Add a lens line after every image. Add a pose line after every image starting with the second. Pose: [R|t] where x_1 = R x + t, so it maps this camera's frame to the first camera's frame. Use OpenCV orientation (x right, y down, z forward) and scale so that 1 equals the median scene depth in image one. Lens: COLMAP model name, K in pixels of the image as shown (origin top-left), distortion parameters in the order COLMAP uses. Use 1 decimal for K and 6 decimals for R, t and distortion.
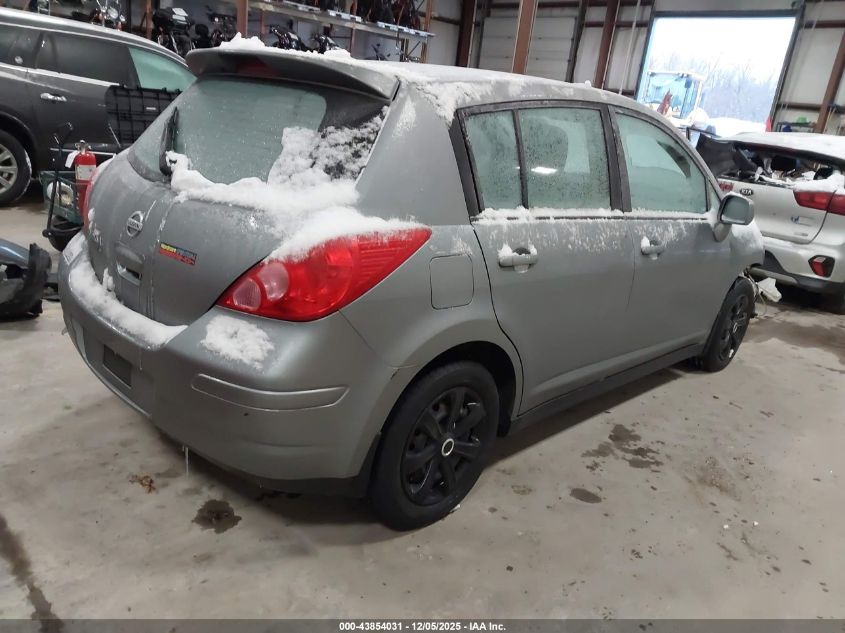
lens RADIAL K [[676.0, 0, 417.1], [0, 676.0, 317.2], [0, 0, 1]] dist [0.019199, 0.009637]
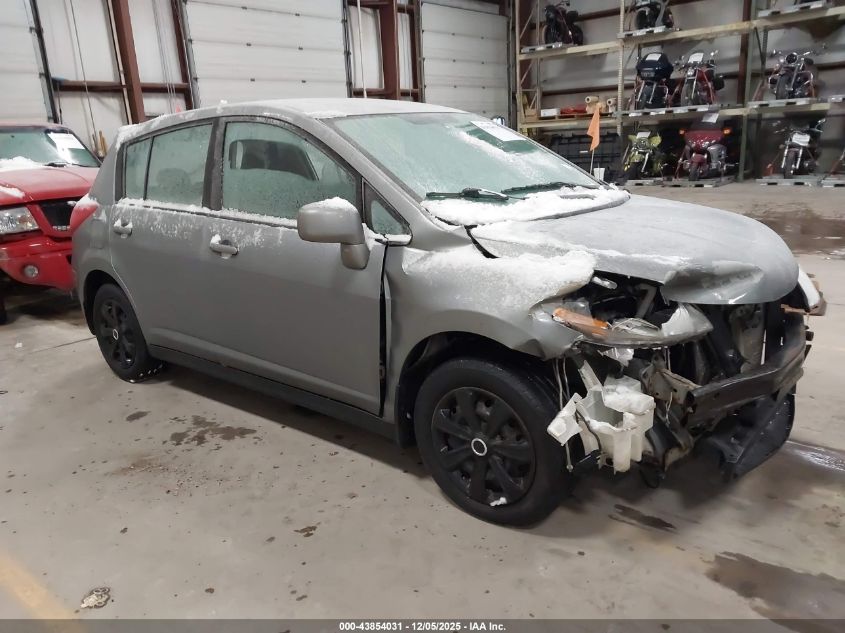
lens RADIAL K [[676.0, 0, 415.4], [0, 676.0, 313.5], [0, 0, 1]] dist [0.019199, 0.009637]
pose [[0.061379, 0.143875, -0.987691, 1.445270], [-0.246214, 0.961159, 0.124710, -0.212709], [0.967270, 0.235529, 0.094419, 1.255423]]
